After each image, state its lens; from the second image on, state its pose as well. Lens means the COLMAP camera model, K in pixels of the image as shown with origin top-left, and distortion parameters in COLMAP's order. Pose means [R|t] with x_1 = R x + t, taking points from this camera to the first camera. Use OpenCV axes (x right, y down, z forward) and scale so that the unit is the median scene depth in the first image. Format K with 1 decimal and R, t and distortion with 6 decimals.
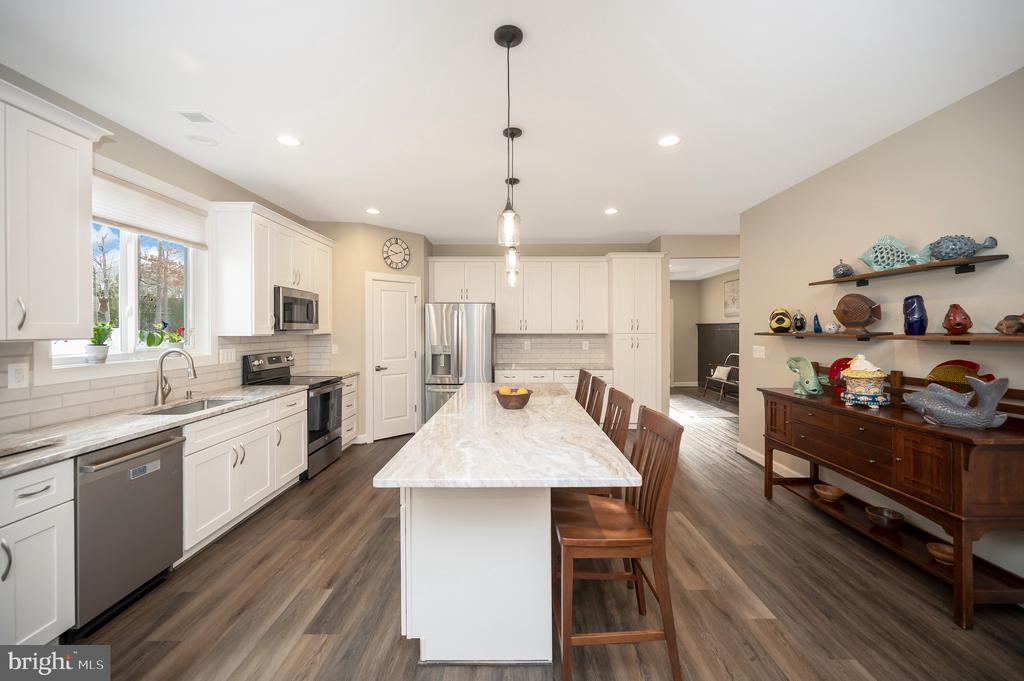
lens RADIAL K [[412.2, 0, 514.8], [0, 412.2, 333.0], [0, 0, 1]] dist [-0.001857, -0.000081]
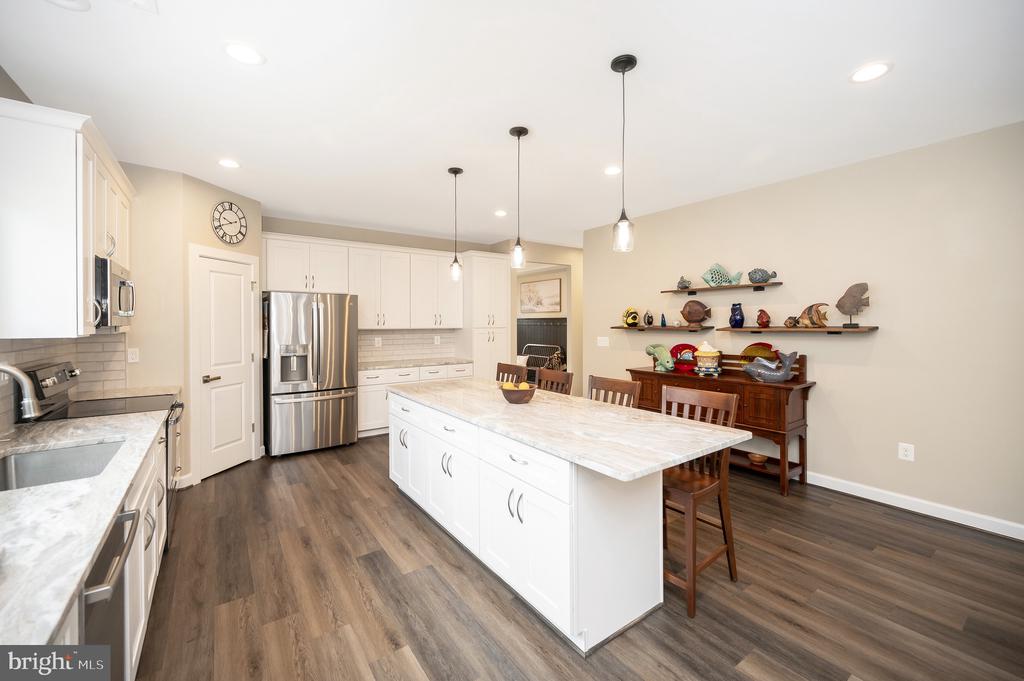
lens RADIAL K [[416.6, 0, 517.6], [0, 416.6, 331.2], [0, 0, 1]] dist [-0.000492, 0.000079]
pose [[0.809353, -0.012683, 0.587186, -0.498802], [0.006835, 0.999902, 0.012177, -0.005827], [-0.587283, -0.005842, 0.809361, 0.139787]]
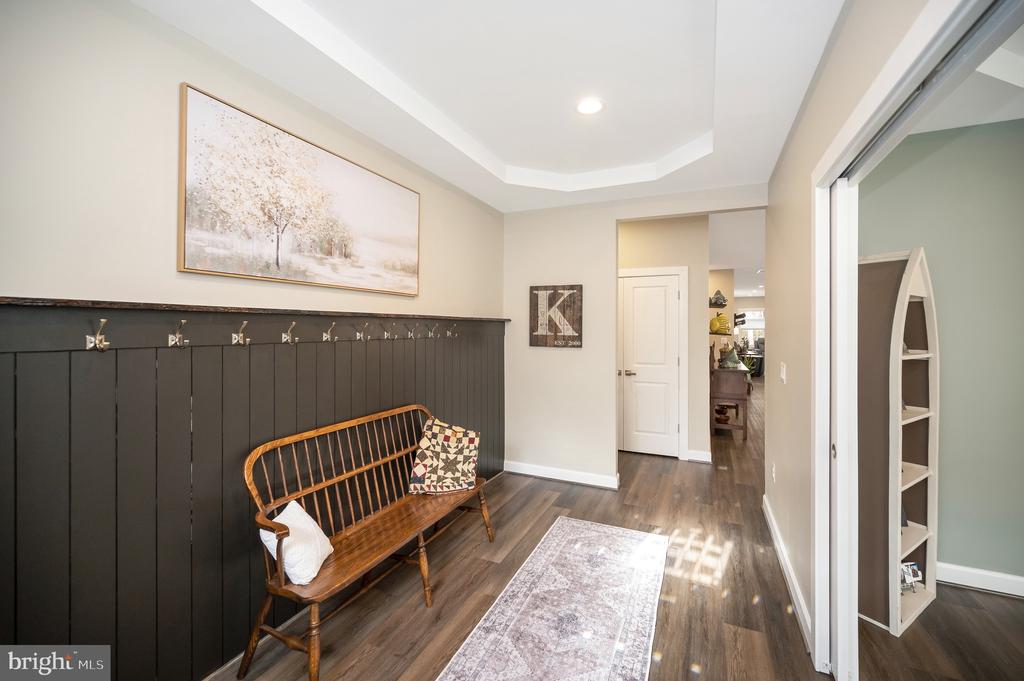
lens RADIAL K [[420.1, 0, 513.5], [0, 420.1, 325.4], [0, 0, 1]] dist [-0.000240, 0.000005]
pose [[-0.911331, 0.000425, 0.411675, 0.784975], [0.001791, 0.999994, 0.002931, -0.041314], [-0.411672, 0.003409, -0.911326, 2.897261]]
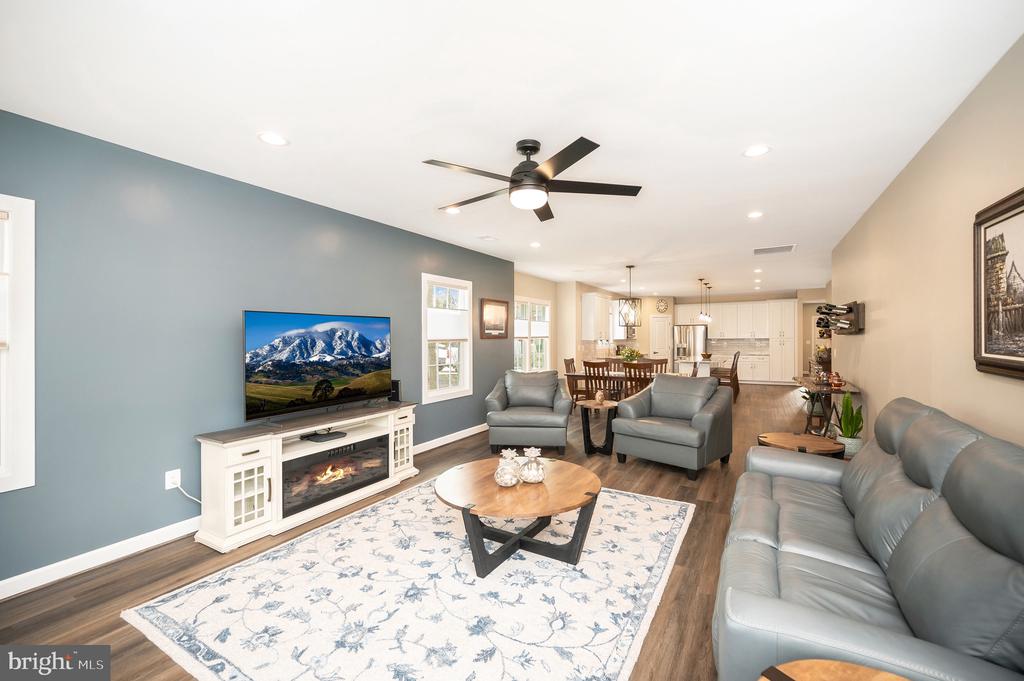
lens RADIAL K [[411.0, 0, 512.0], [0, 411.0, 340.5], [0, 0, 1]] dist [0.000327, 0.000042]
pose [[0.861706, 0.000585, -0.507408, 0.292533], [-0.000287, 1.000000, 0.000665, 0.016953], [0.507408, -0.000427, 0.861706, -2.468785]]
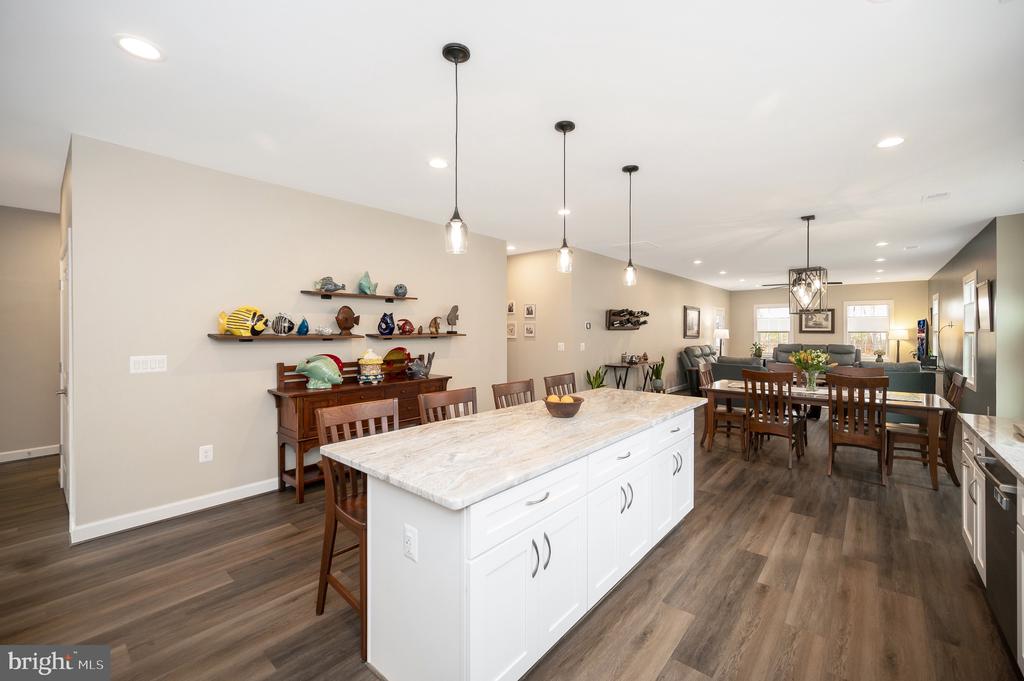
lens RADIAL K [[416.6, 0, 517.6], [0, 416.6, 331.2], [0, 0, 1]] dist [-0.000492, 0.000079]
pose [[-0.759868, -0.002481, 0.650073, -0.447091], [0.003882, 0.999958, 0.008354, -0.017386], [-0.650066, 0.008871, -0.759826, 1.476472]]
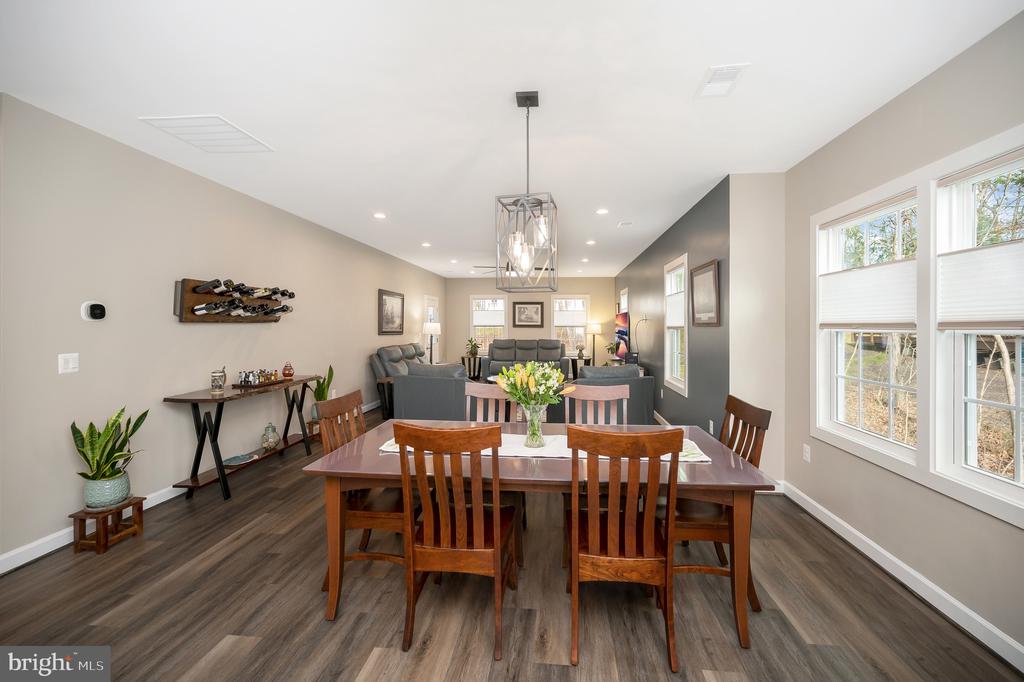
lens RADIAL K [[420.1, 0, 513.5], [0, 420.1, 325.9], [0, 0, 1]] dist [-0.000240, 0.000005]
pose [[-0.993811, -0.001872, 0.111067, -0.330654], [-0.000791, 0.999952, 0.009777, -0.006299], [-0.111080, 0.009629, -0.993765, 0.465216]]
